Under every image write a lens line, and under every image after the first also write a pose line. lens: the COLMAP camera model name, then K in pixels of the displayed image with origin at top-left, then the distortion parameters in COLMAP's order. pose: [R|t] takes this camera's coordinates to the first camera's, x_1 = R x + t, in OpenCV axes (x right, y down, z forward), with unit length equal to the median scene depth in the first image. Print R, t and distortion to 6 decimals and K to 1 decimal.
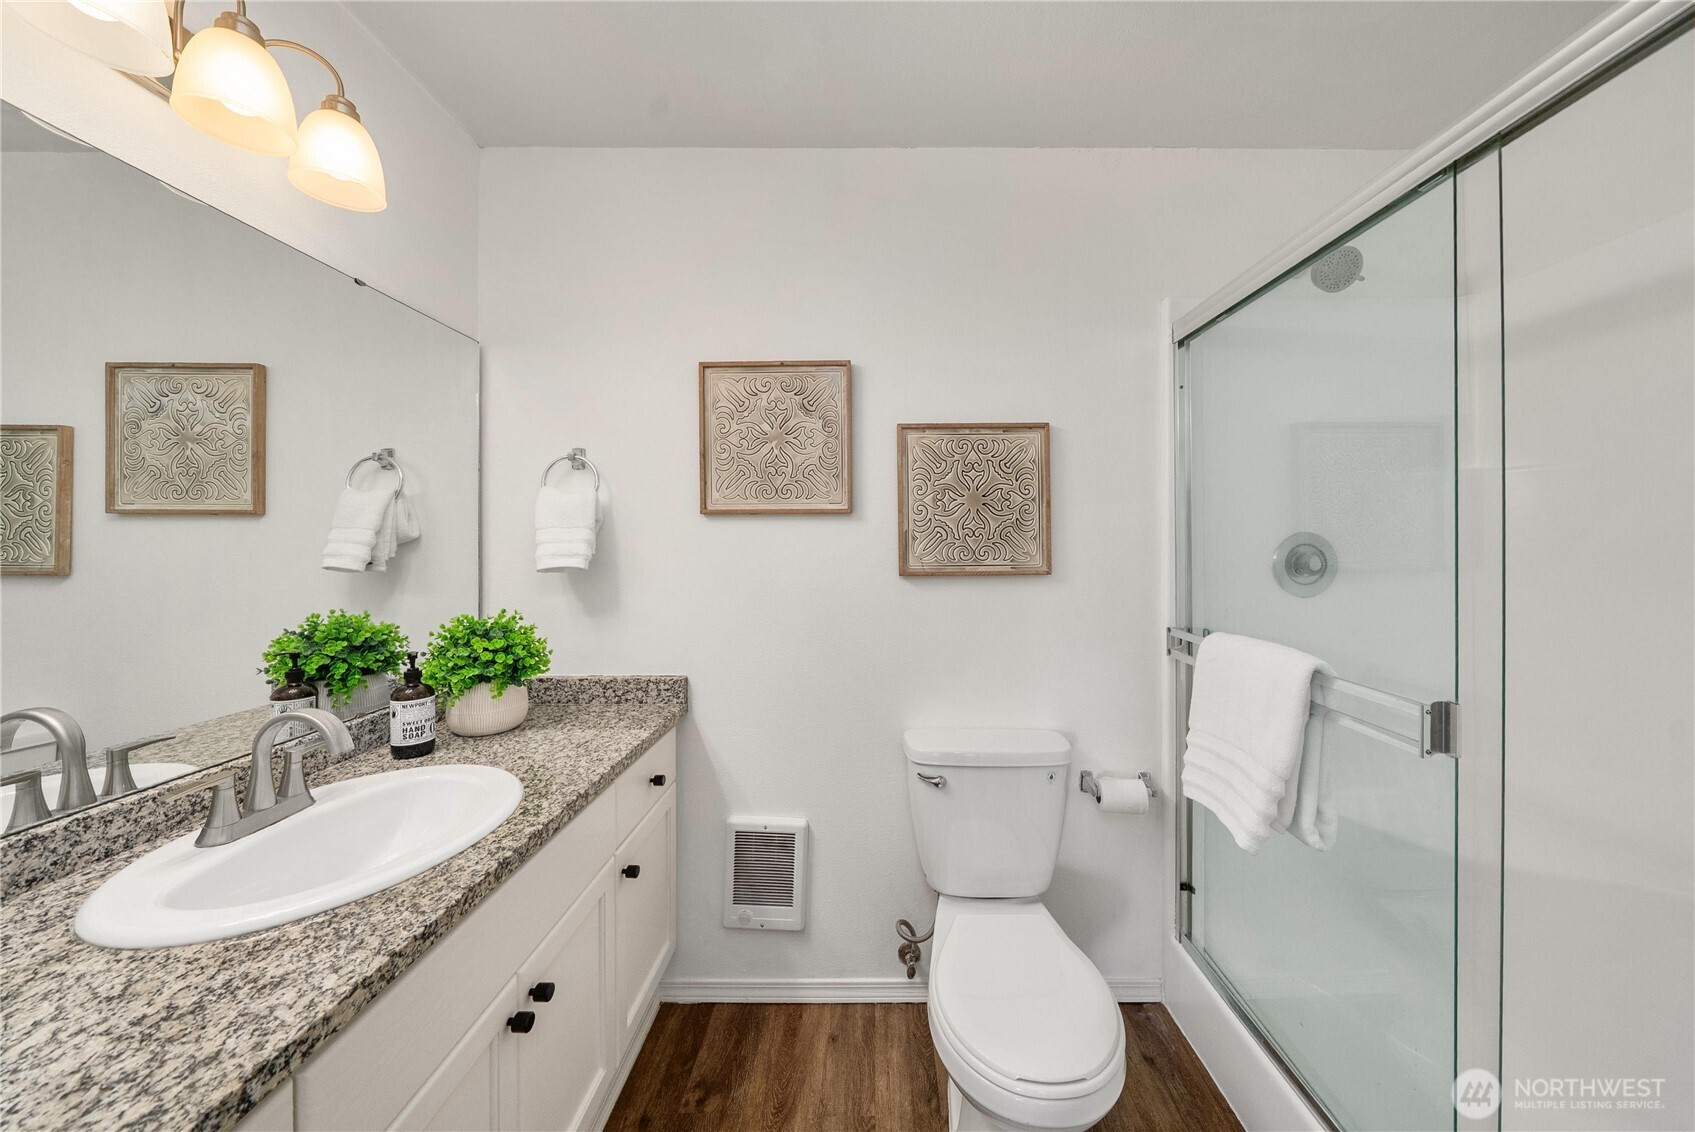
lens RADIAL K [[597.5, 0, 877.7], [0, 597.5, 543.6], [0, 0, 1]] dist [-0.007885, 0.000829]
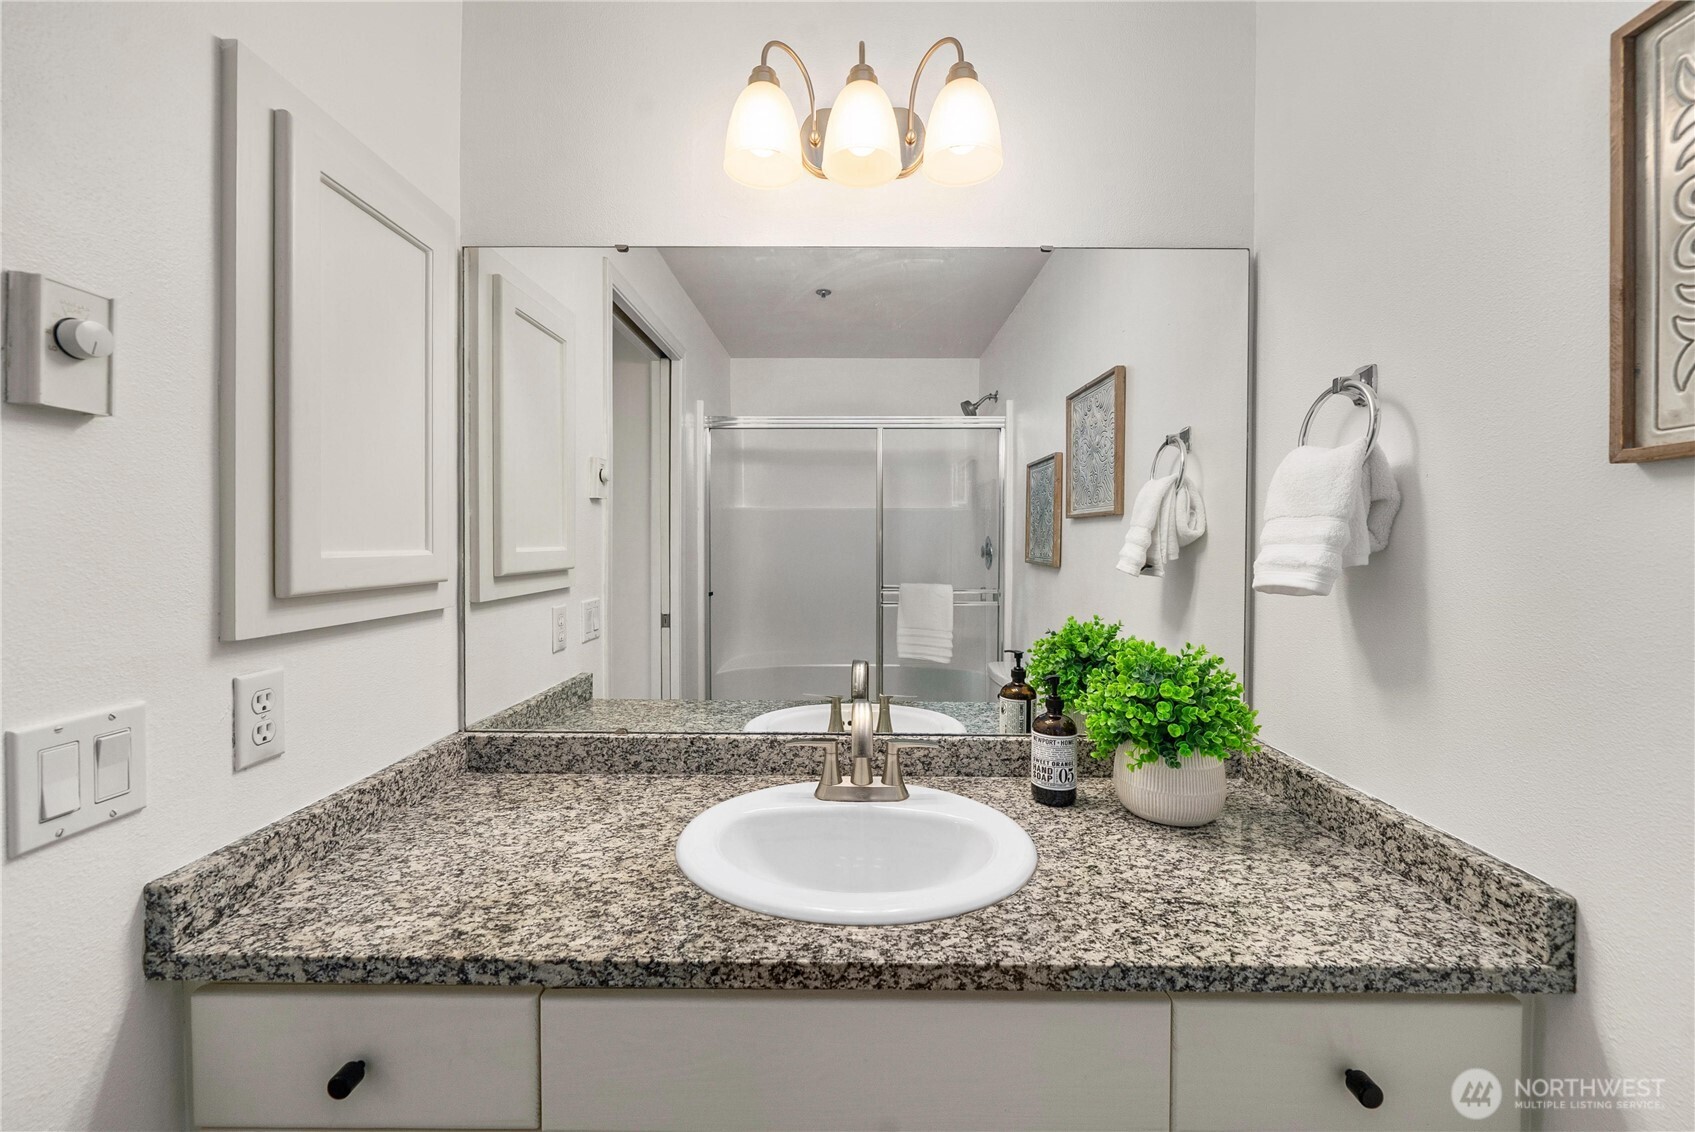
lens RADIAL K [[661.9, 0, 846.0], [0, 661.9, 547.8], [0, 0, 1]] dist [-0.003279, -0.000826]
pose [[-0.021252, 0.007169, -0.999748, 0.105770], [-0.003144, 0.999969, 0.007237, -0.000202], [0.999769, 0.003297, -0.021229, 0.565696]]
